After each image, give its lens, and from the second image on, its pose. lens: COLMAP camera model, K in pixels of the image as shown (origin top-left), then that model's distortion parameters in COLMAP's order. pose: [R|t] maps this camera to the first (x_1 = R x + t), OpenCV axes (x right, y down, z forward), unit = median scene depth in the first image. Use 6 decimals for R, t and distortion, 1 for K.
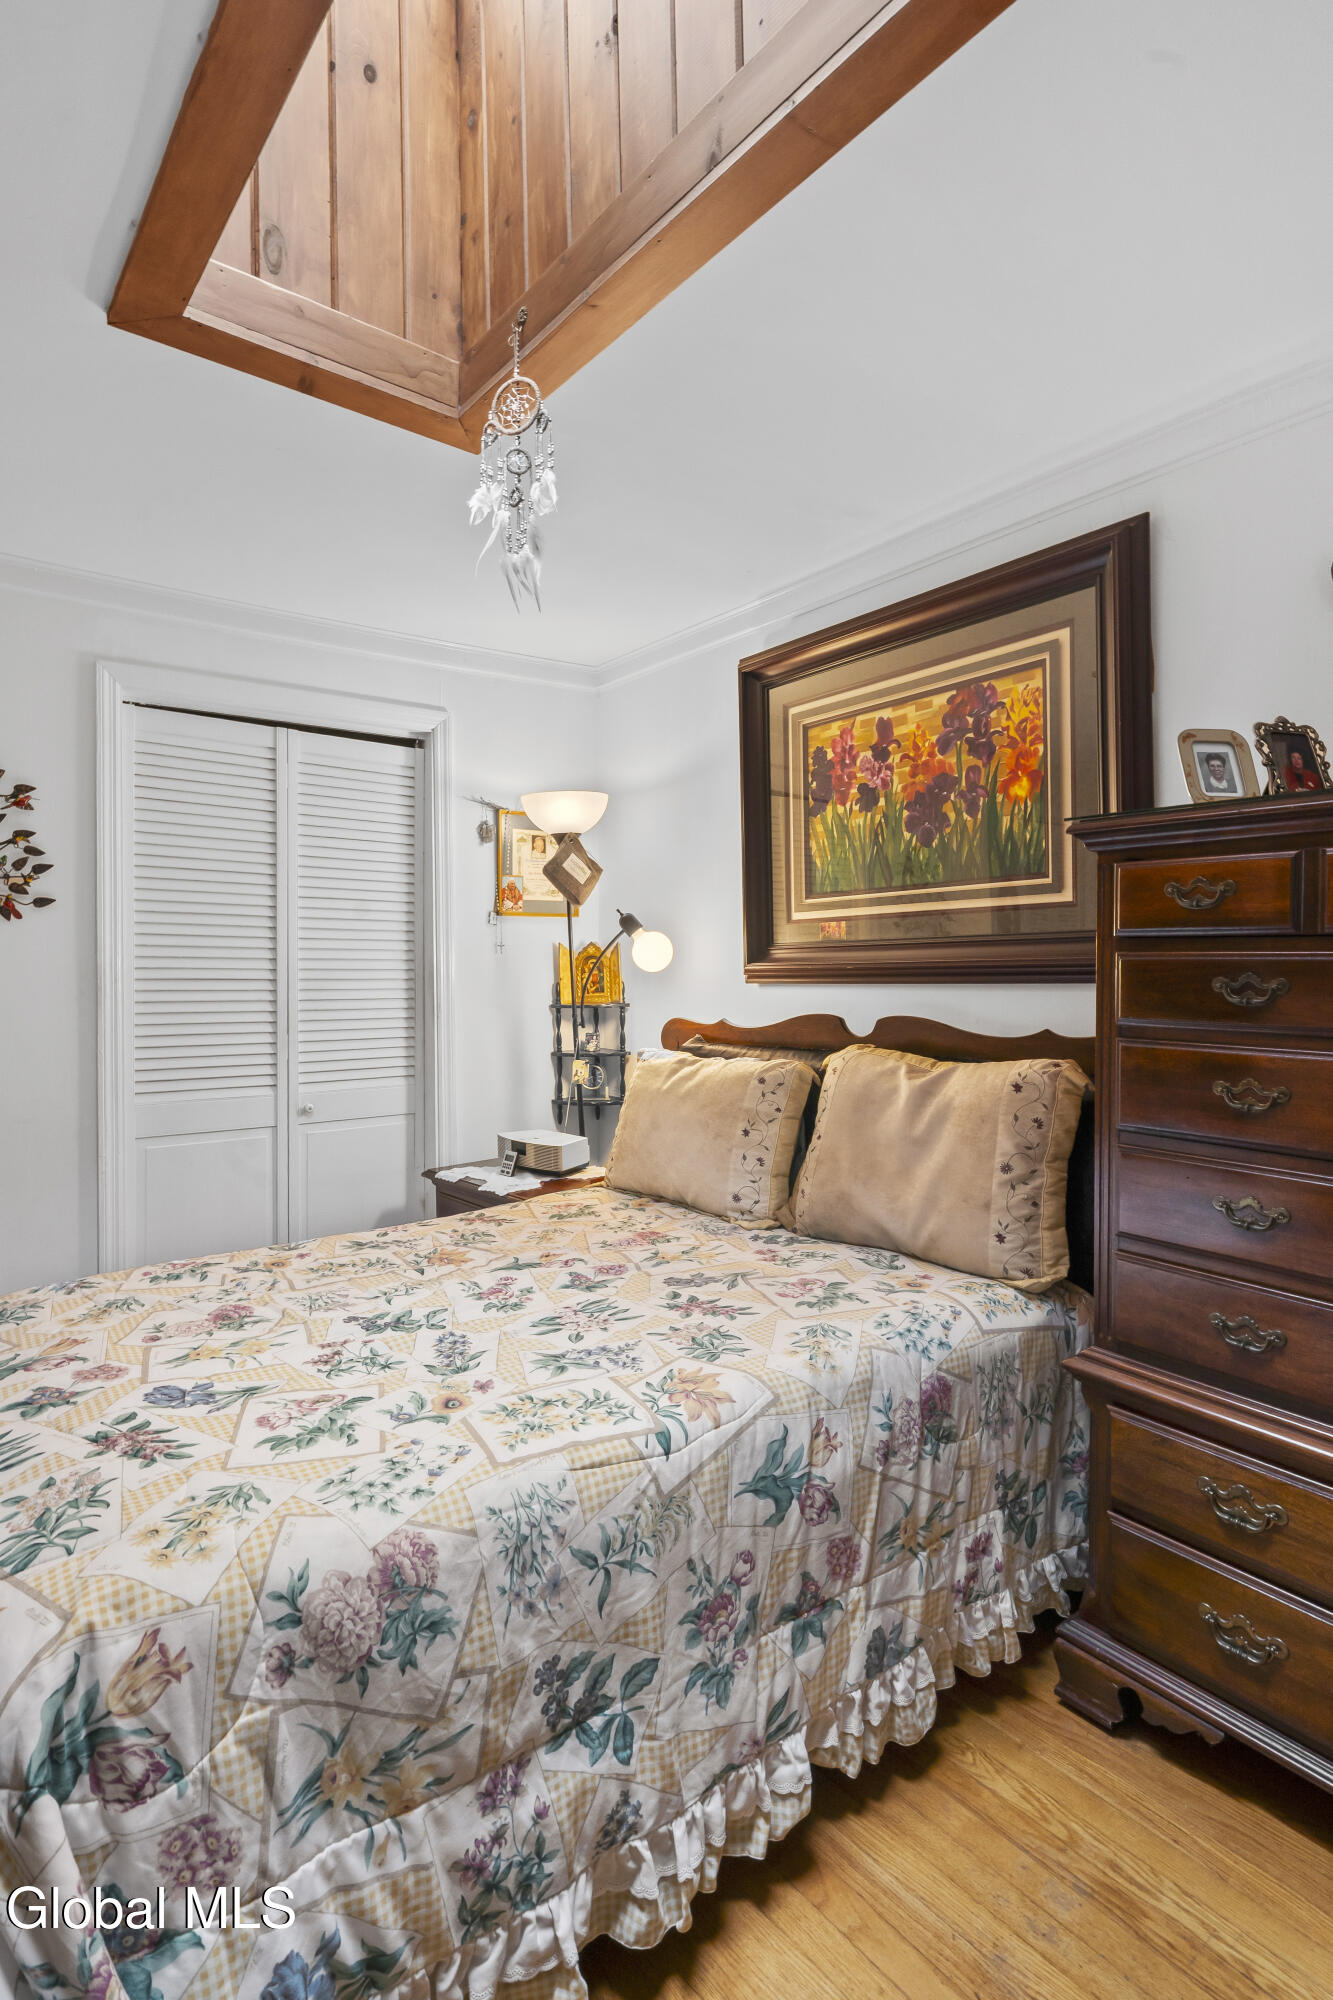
lens RADIAL K [[1031.1, 0, 658.9], [0, 1031.1, 977.0], [0, 0, 1]] dist [-0.013510, 0.008013]
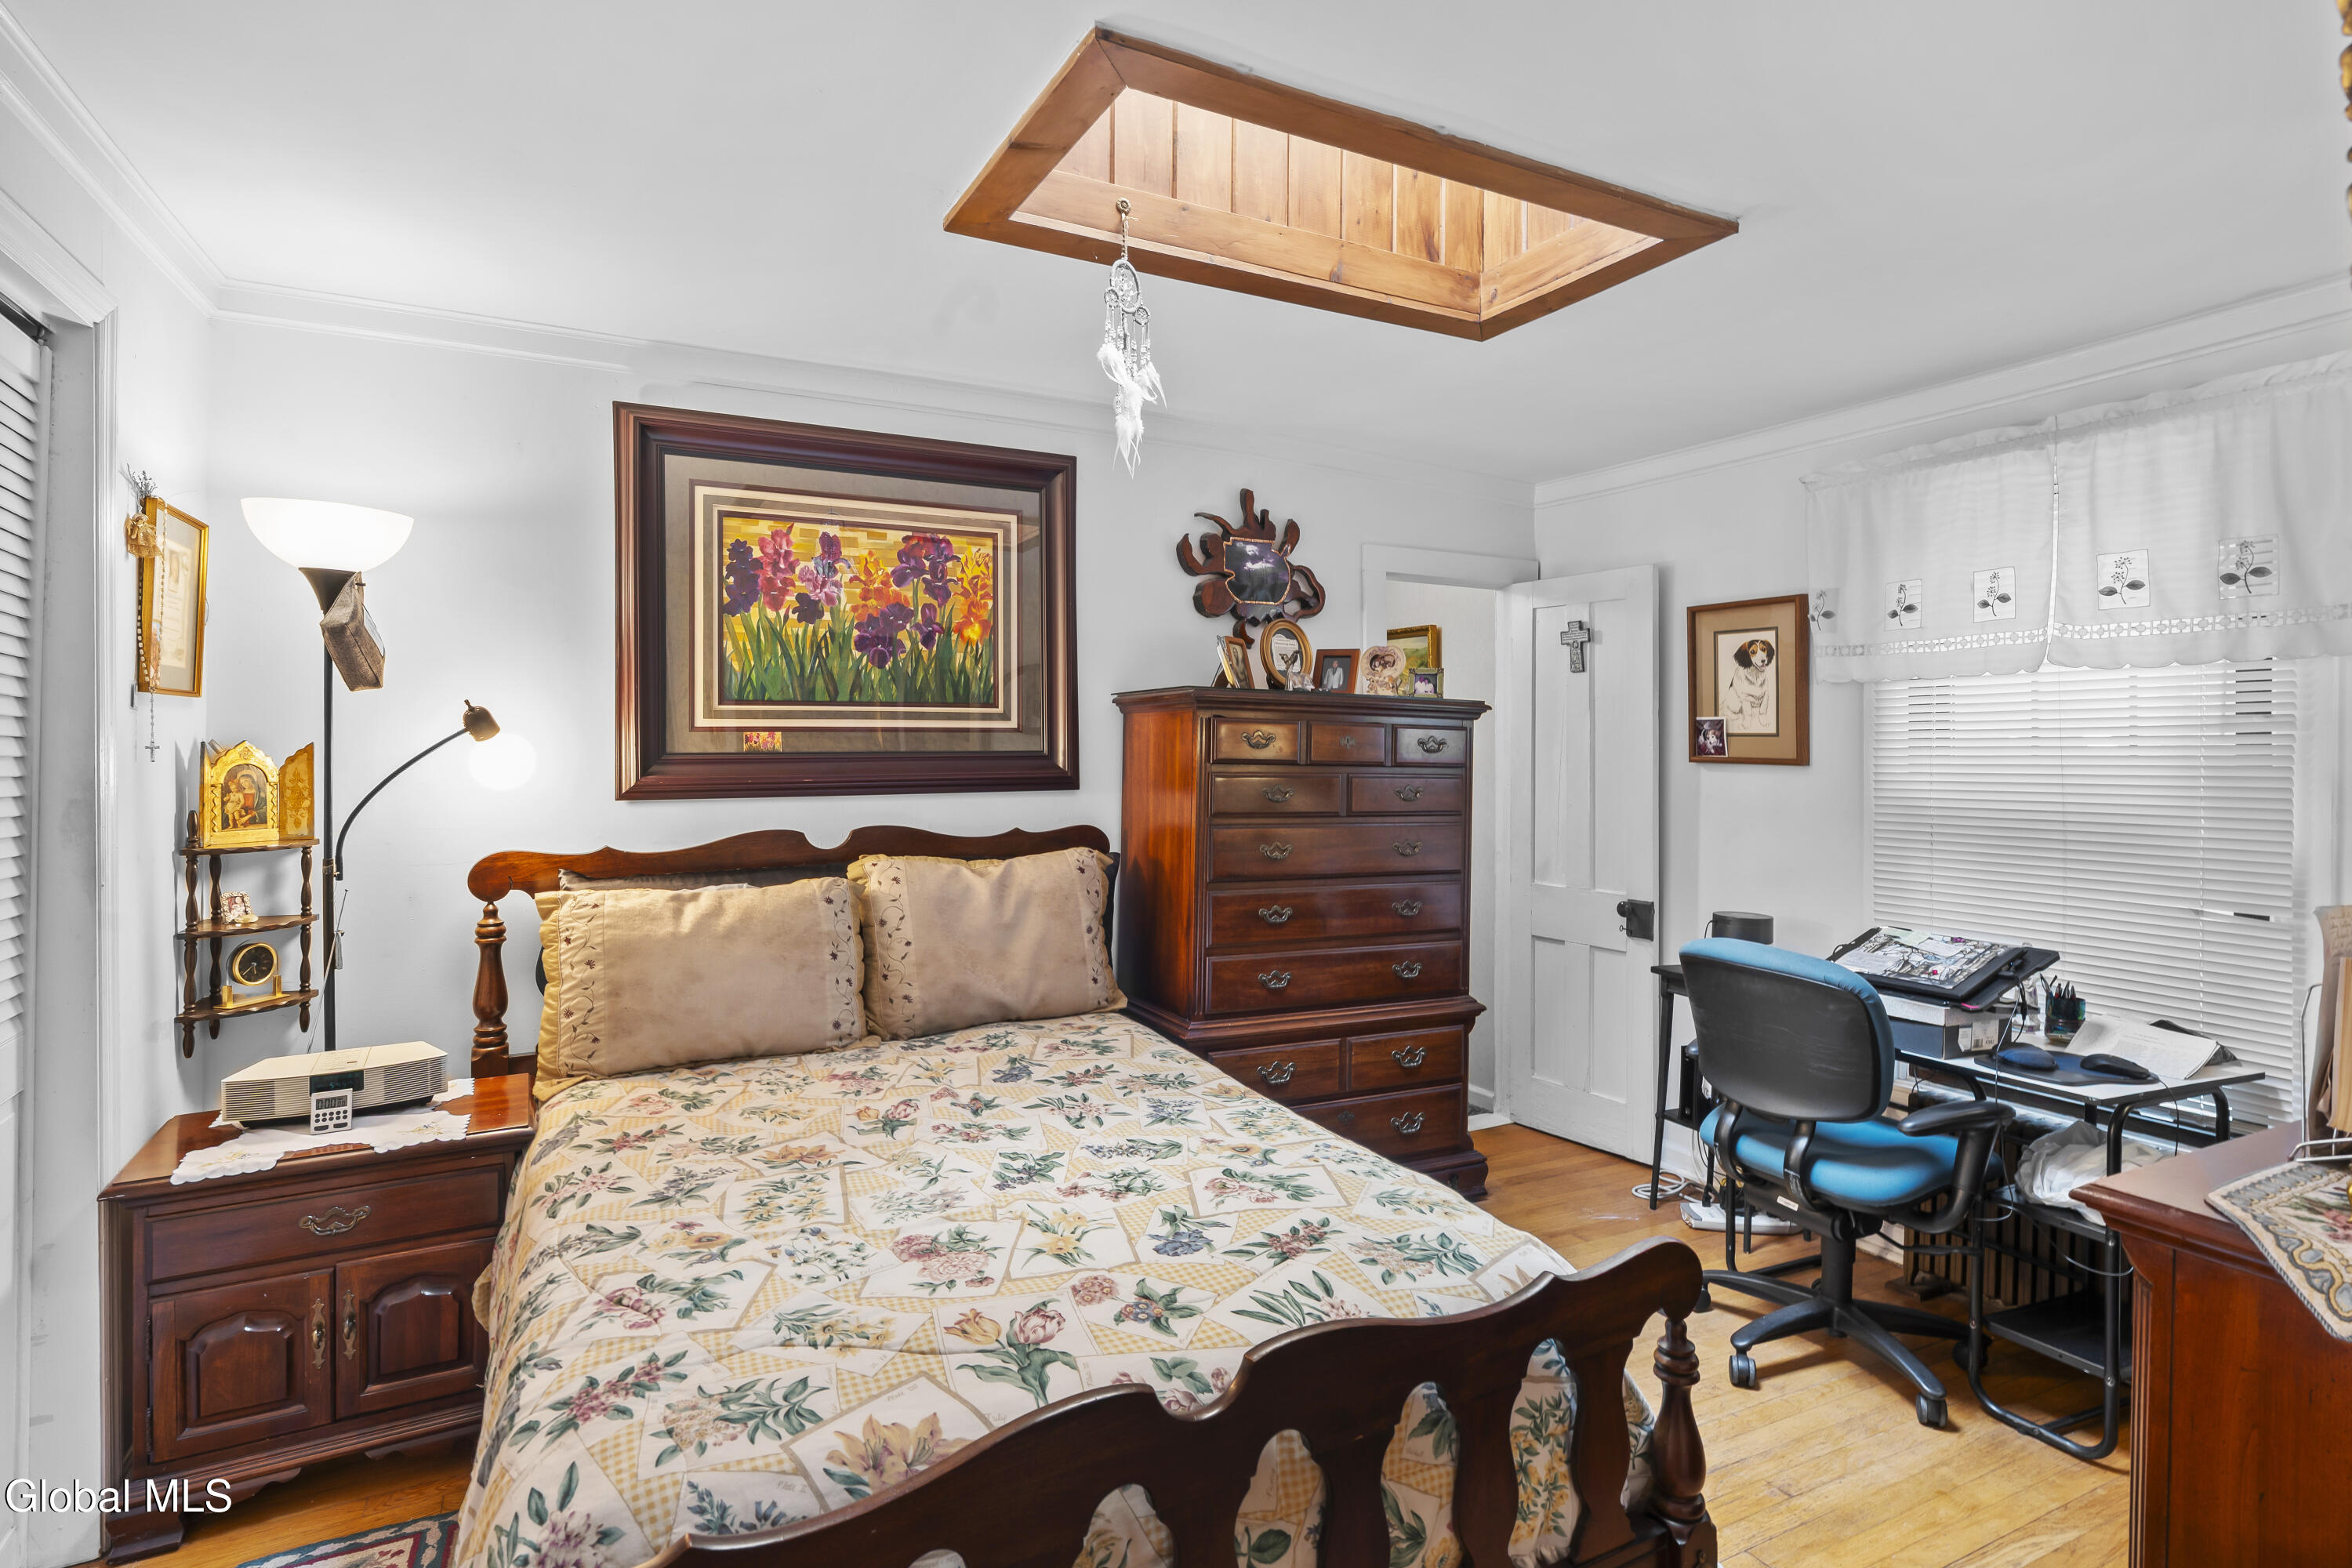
lens RADIAL K [[1157.2, 0, 1241.1], [0, 1157.2, 770.2], [0, 0, 1]] dist [-0.007514, 0.000186]
pose [[0.148679, -0.008924, 0.988845, -0.912093], [0.003146, 0.999958, 0.008551, -0.029419], [-0.988881, 0.001839, 0.148701, 0.462005]]
